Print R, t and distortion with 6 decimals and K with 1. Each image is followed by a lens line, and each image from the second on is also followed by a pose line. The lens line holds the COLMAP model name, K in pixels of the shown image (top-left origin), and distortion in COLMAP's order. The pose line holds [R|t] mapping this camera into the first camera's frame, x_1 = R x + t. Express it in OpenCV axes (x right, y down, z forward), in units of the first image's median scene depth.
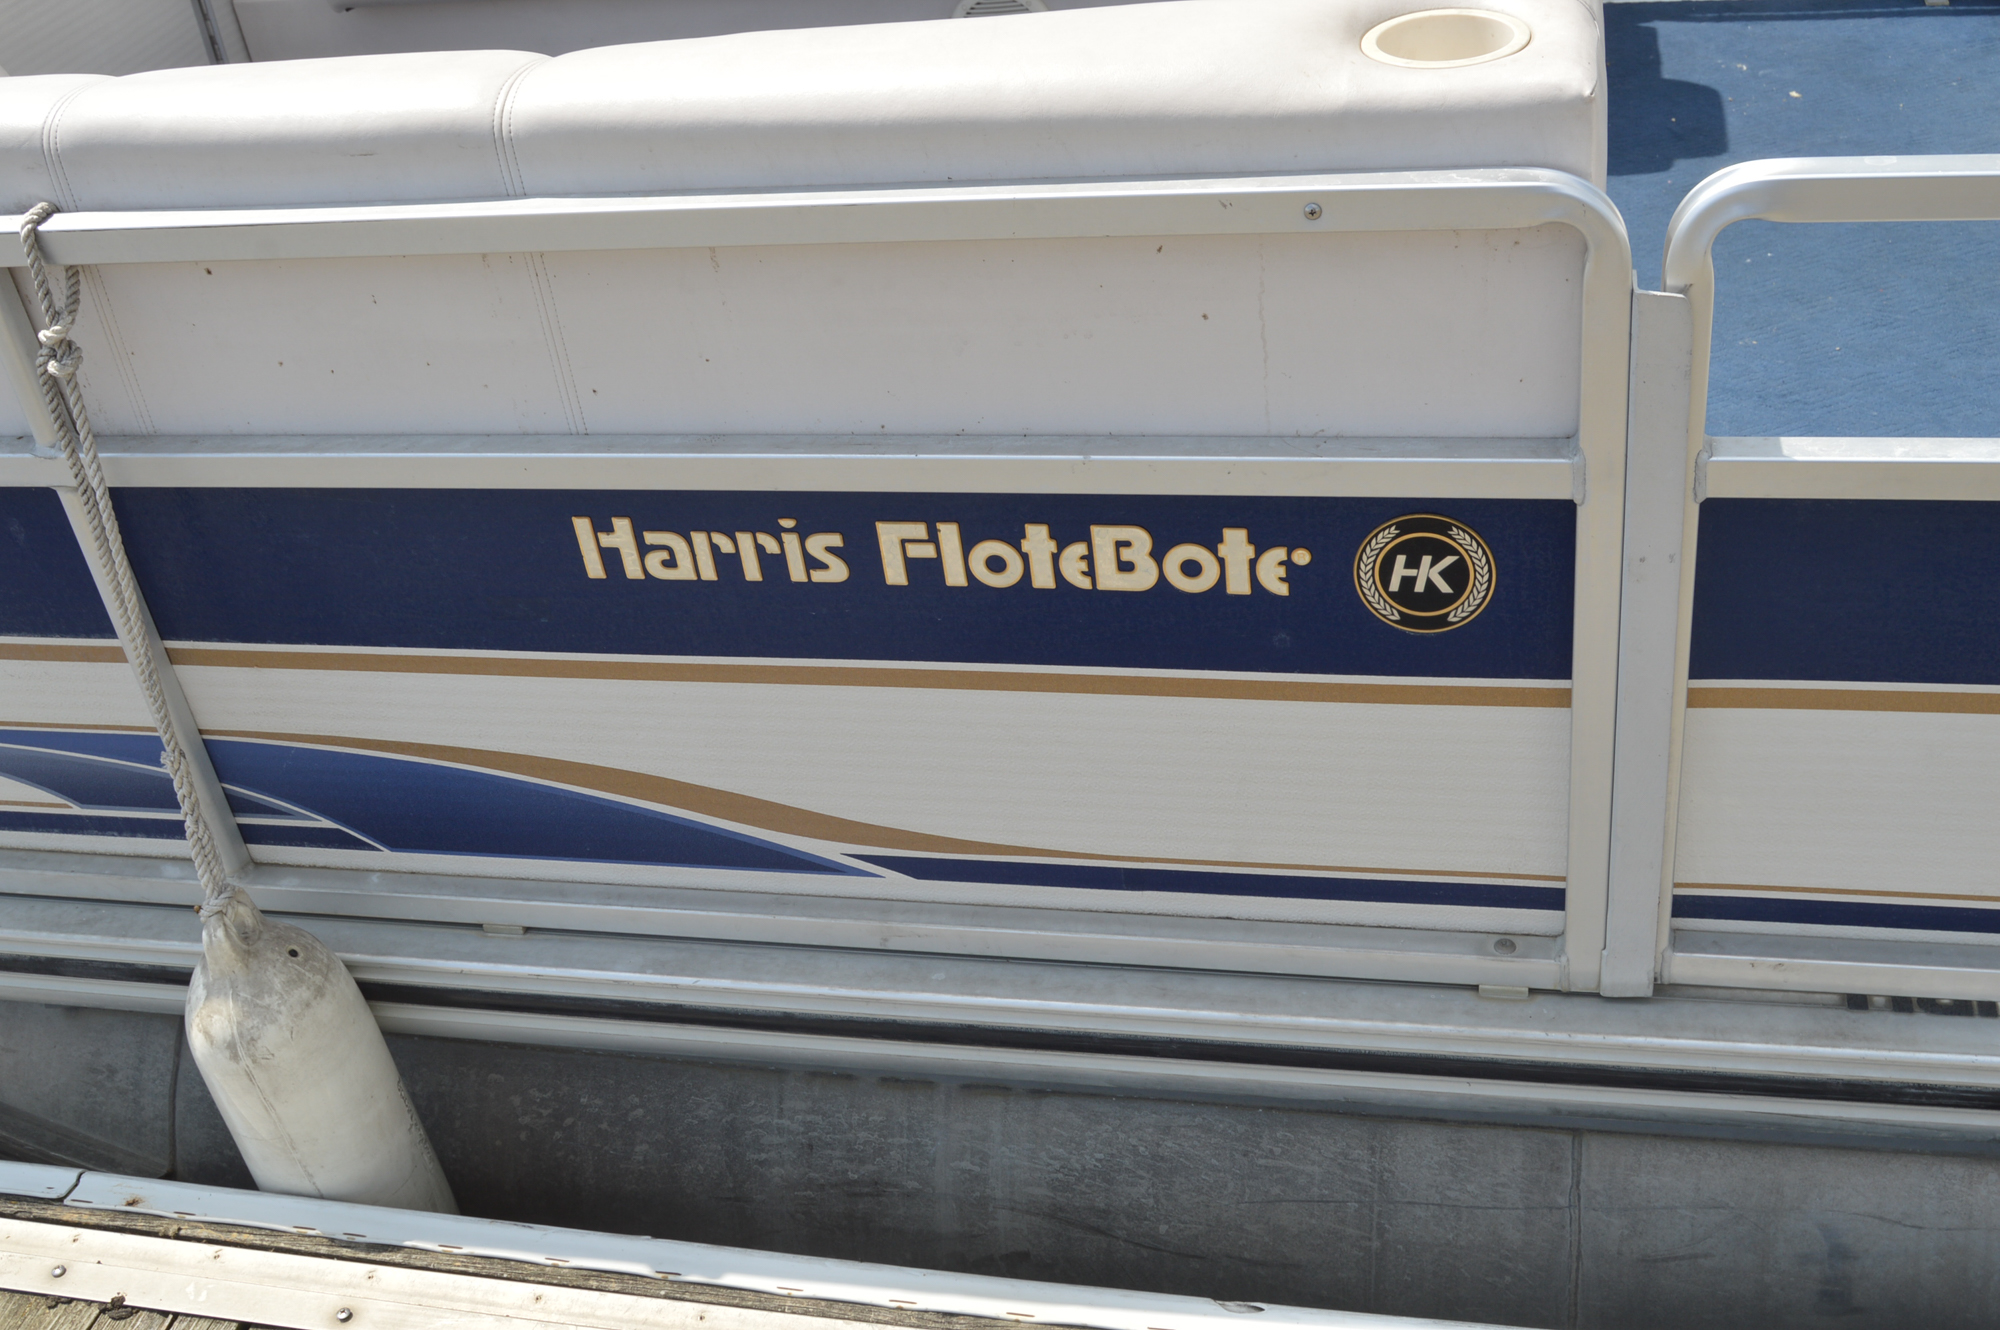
lens RADIAL K [[2248.2, 0, 1006.1], [0, 2248.2, 557.0], [0, 0, 1]] dist [-0.061653, 0.000000]
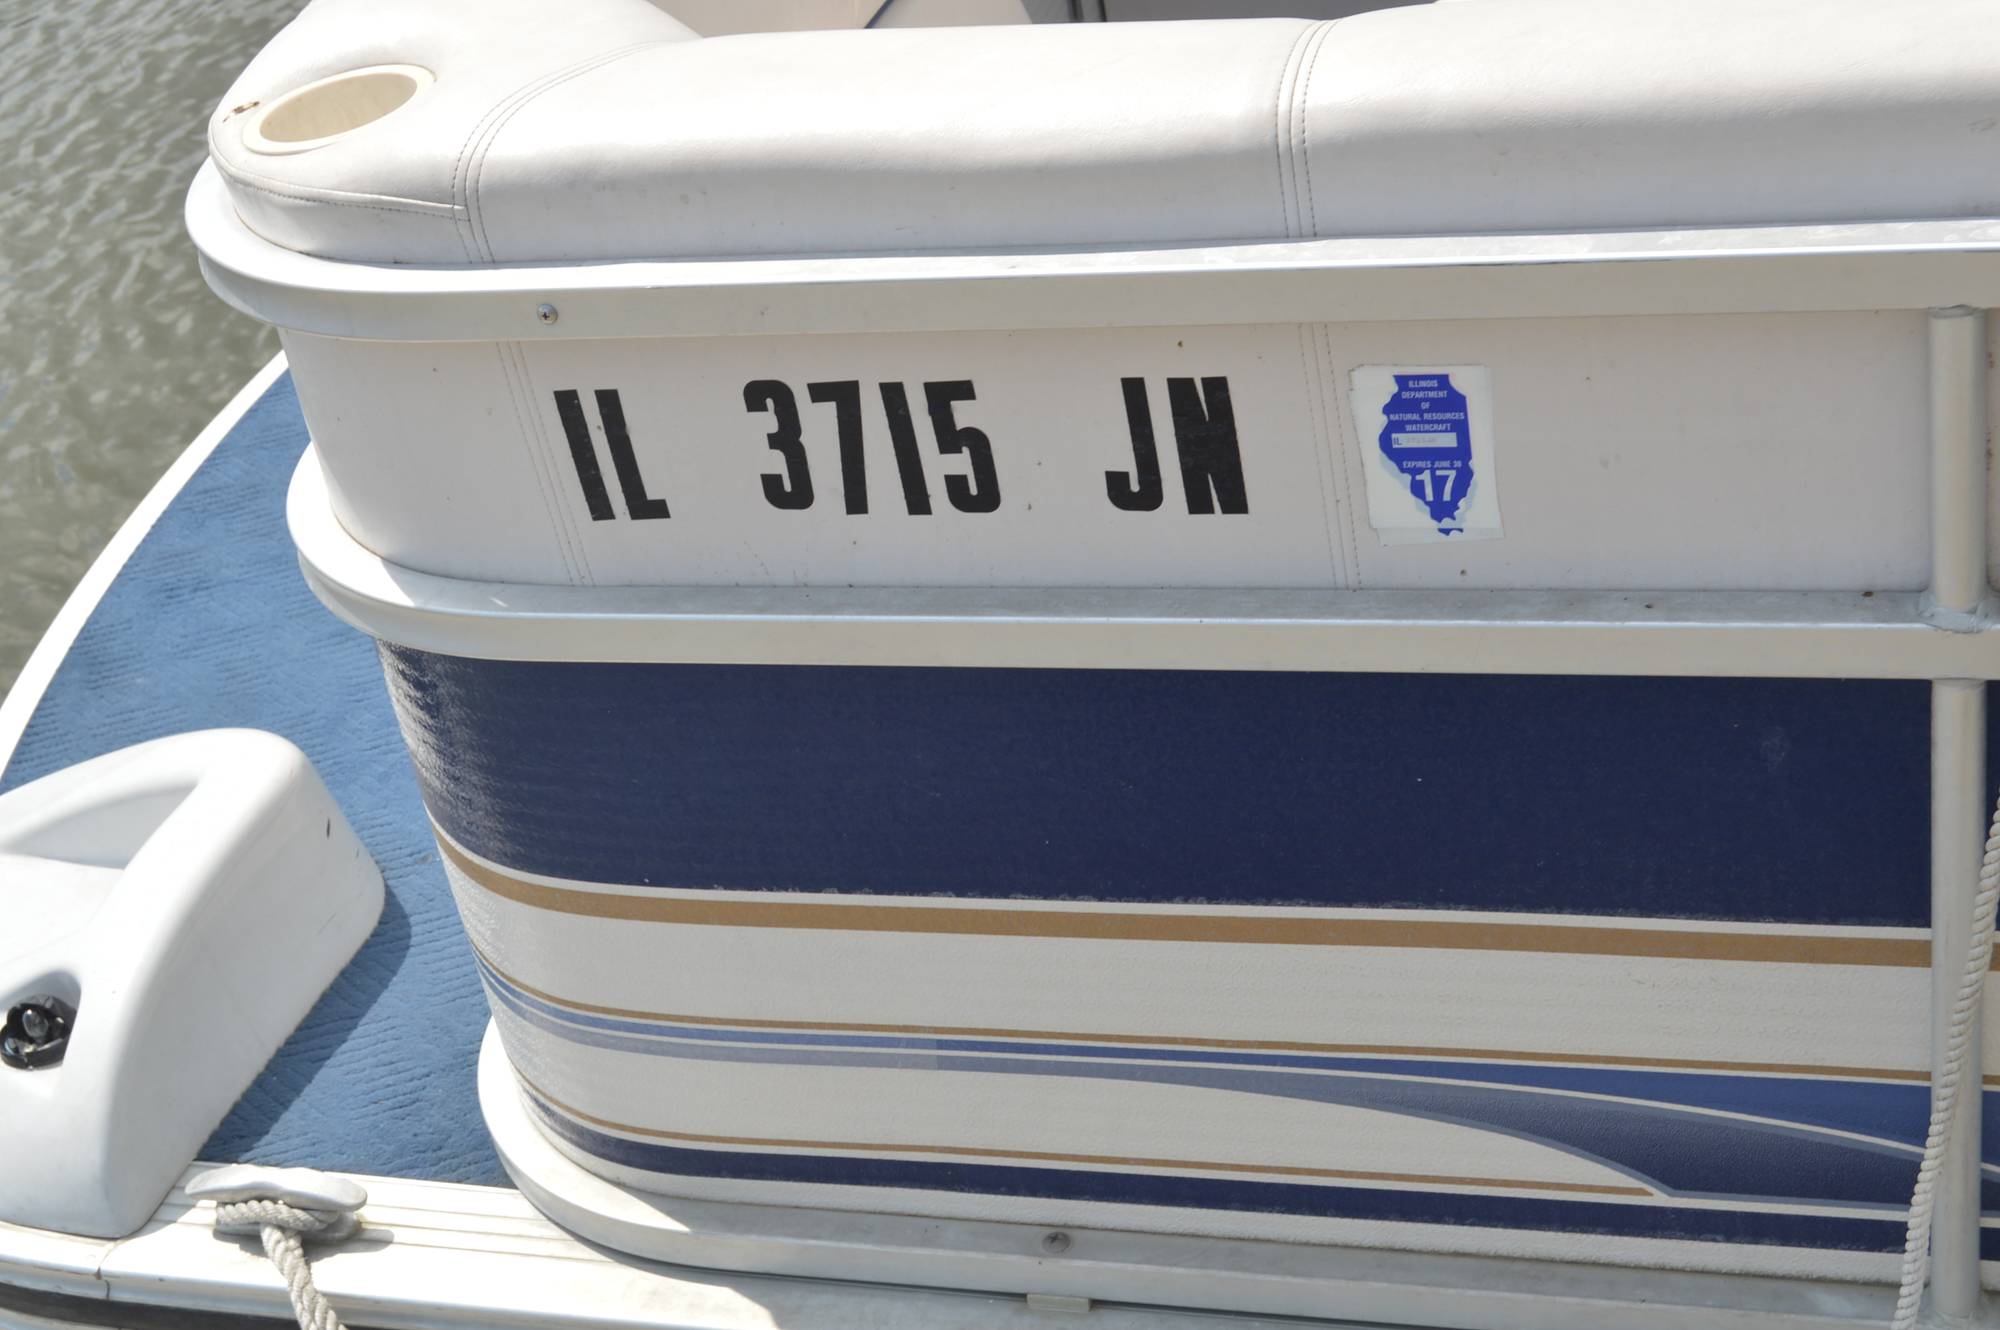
lens RADIAL K [[3044.9, 0, 999.6], [0, 3044.9, 667.3], [0, 0, 1]] dist [0.047463, 0.000000]
pose [[0.999155, 0.002704, -0.041005, -0.282154], [-0.003864, 0.999593, -0.028252, -0.004328], [0.040912, 0.028386, 0.998759, 0.071191]]
